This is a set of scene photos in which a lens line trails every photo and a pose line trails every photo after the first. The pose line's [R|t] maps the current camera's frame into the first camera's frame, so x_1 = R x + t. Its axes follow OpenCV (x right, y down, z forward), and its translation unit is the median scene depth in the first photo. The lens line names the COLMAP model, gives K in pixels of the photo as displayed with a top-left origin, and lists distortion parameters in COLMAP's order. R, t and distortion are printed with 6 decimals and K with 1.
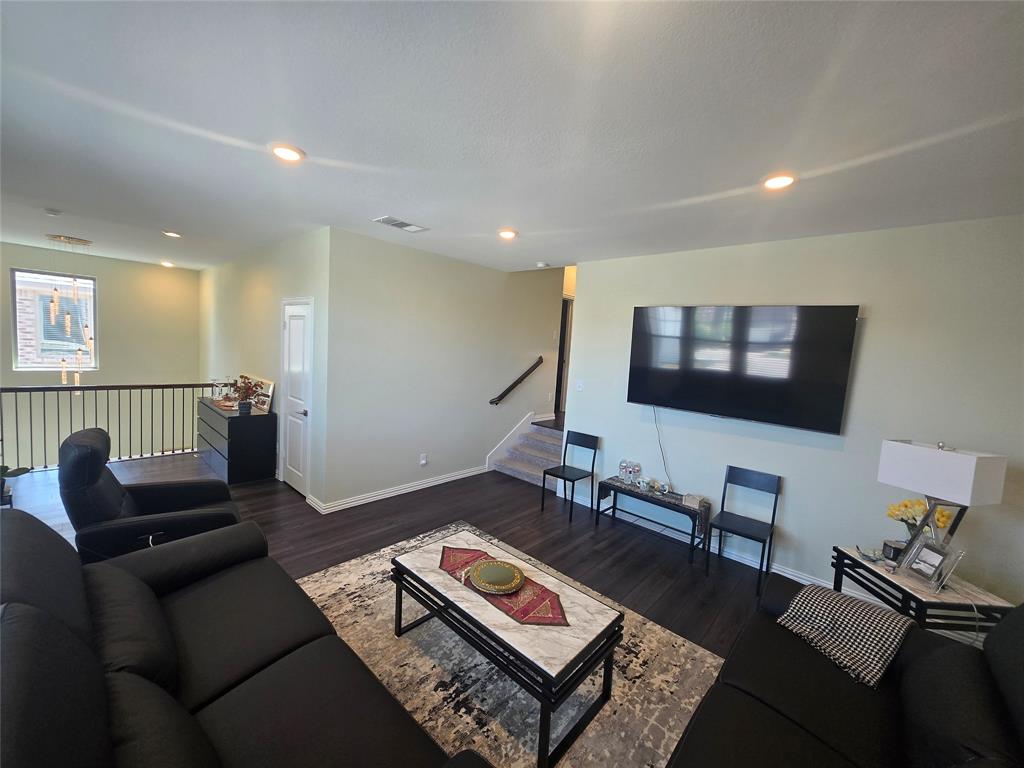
lens RADIAL K [[401.9, 0, 512.0], [0, 401.9, 384.0], [0, 0, 1]] dist [0.000614, 0.000082]
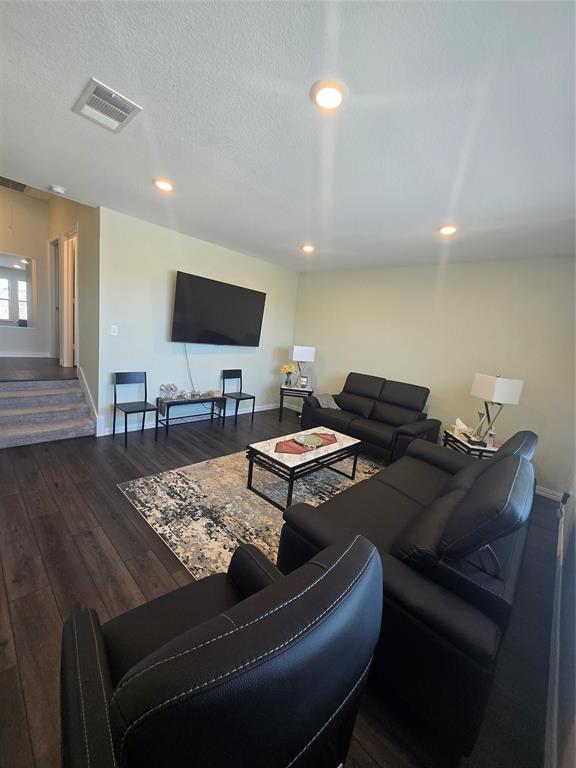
lens RADIAL K [[301.4, 0, 288.0], [0, 301.4, 384.0], [0, 0, 1]] dist [0.000614, 0.000082]
pose [[0.025142, -0.237257, 0.971122, -0.870054], [-0.013628, 0.971257, 0.237643, -0.075271], [-0.999591, -0.019210, 0.021185, 0.684533]]
